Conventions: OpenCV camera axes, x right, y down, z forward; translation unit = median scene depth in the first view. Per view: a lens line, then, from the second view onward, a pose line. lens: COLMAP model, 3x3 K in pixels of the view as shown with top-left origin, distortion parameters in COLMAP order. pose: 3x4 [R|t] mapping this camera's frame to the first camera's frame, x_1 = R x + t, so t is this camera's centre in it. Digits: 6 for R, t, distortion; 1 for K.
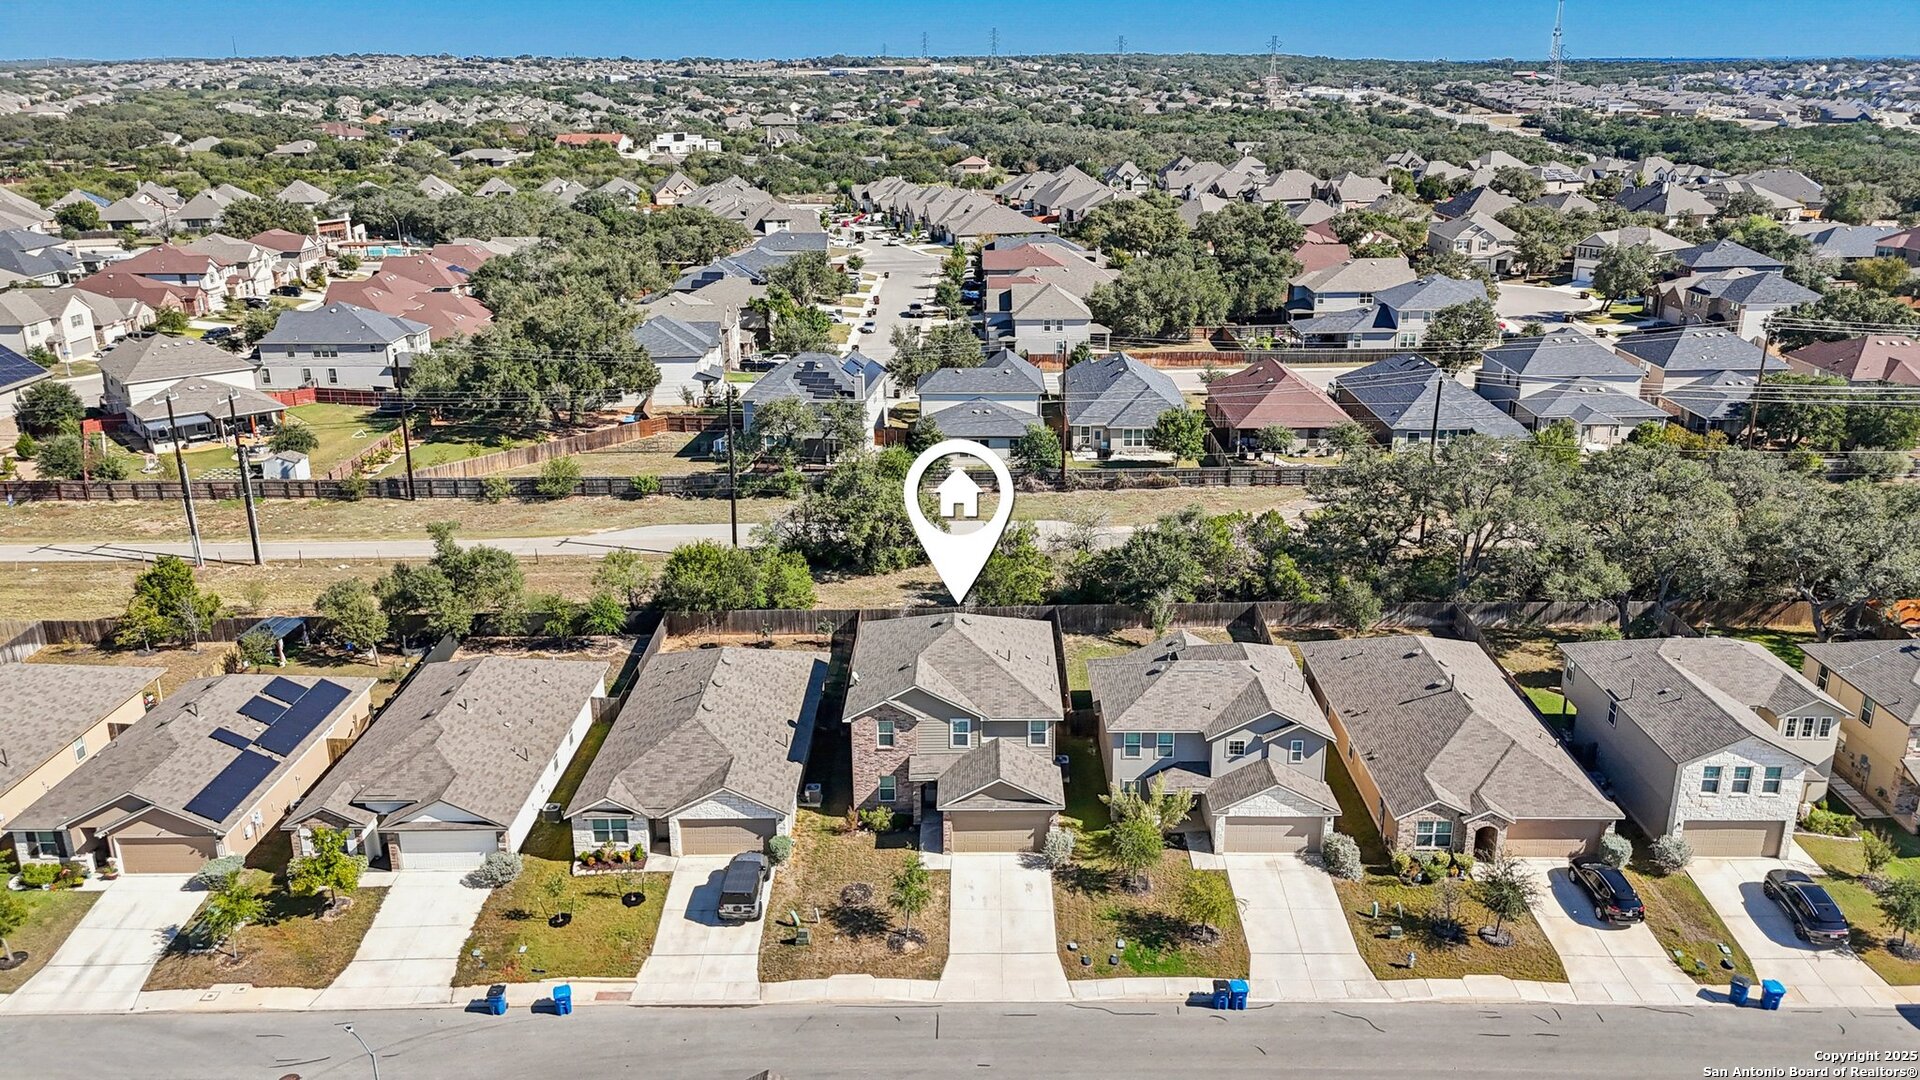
lens RADIAL K [[1408.2, 0, 960.0], [0, 1408.2, 540.0], [0, 0, 1]] dist [0.084314, -0.087225]
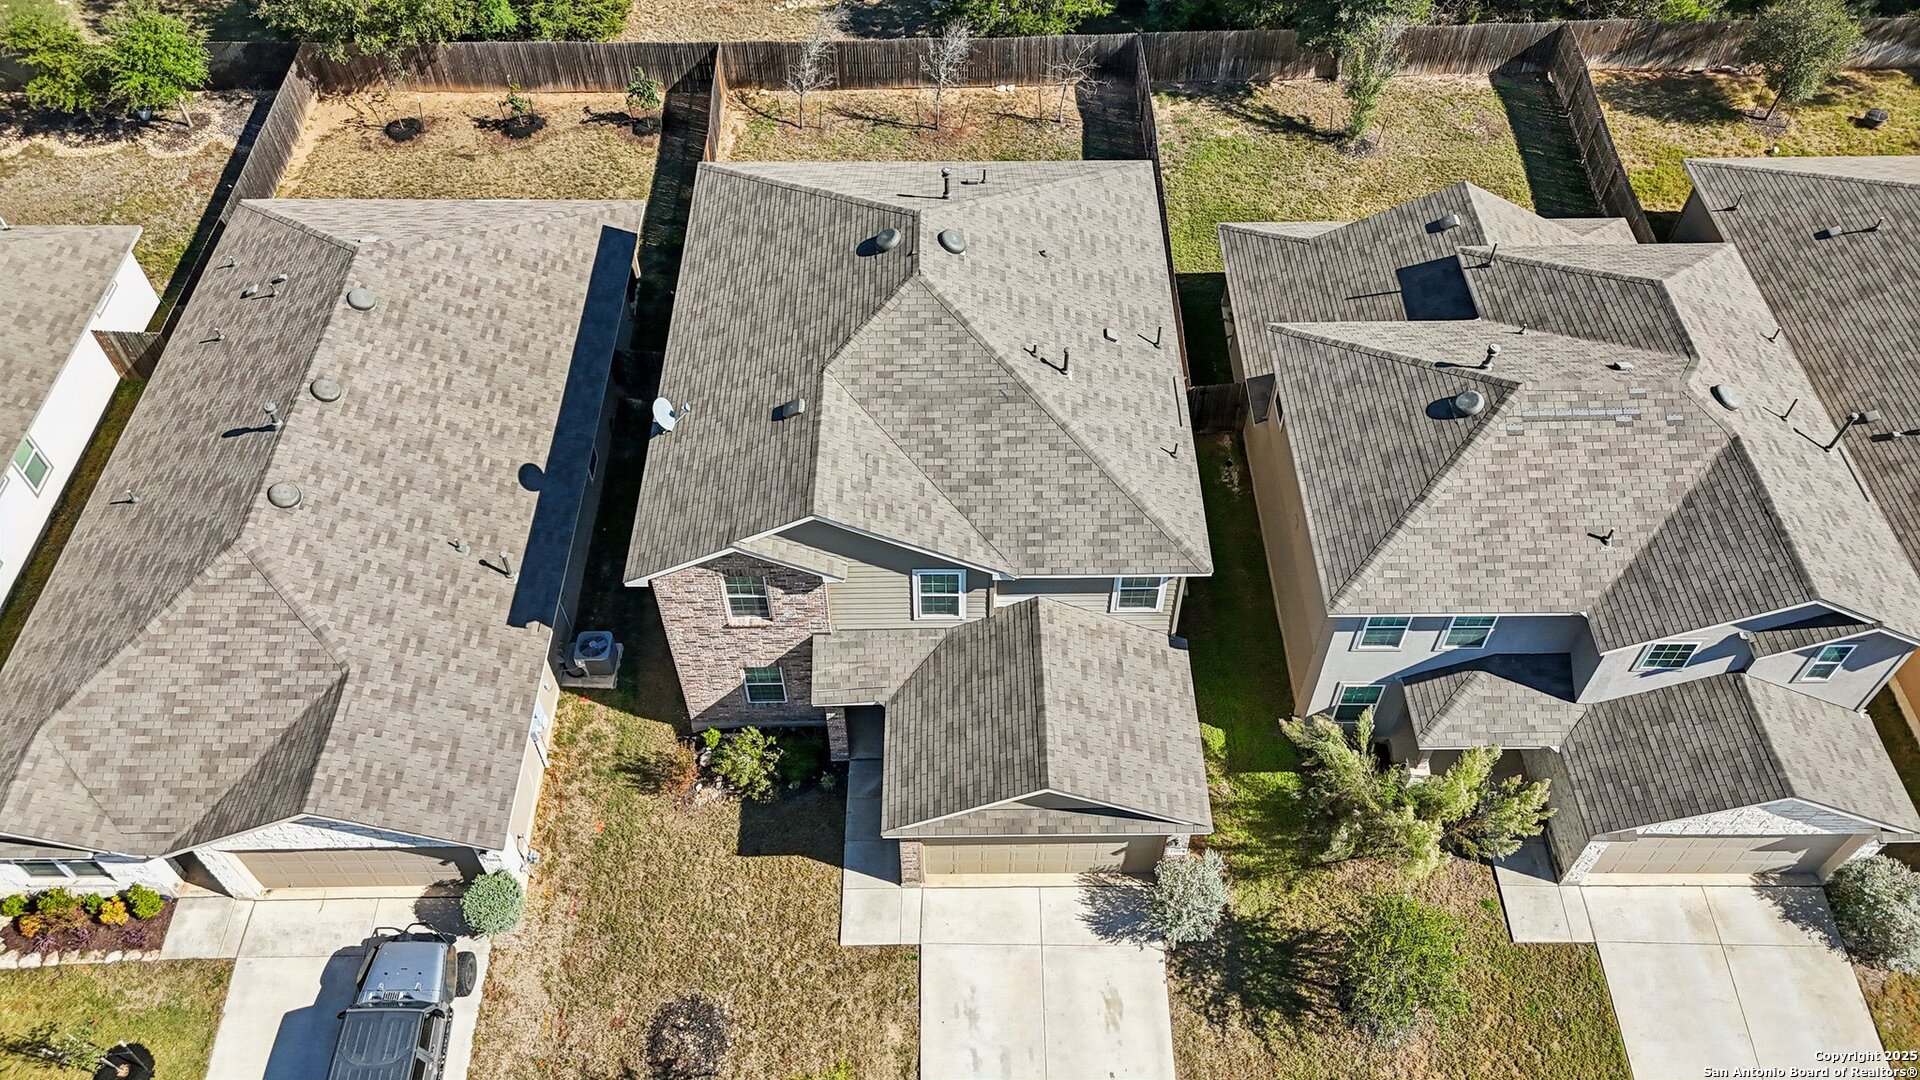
lens RADIAL K [[1408.2, 0, 960.0], [0, 1408.2, 540.0], [0, 0, 1]] dist [0.084314, -0.087225]
pose [[0.999815, -0.010515, 0.016105, -0.000255], [0.000419, 0.849027, 0.528349, -0.080187], [-0.019229, -0.528245, 0.848874, 0.680074]]
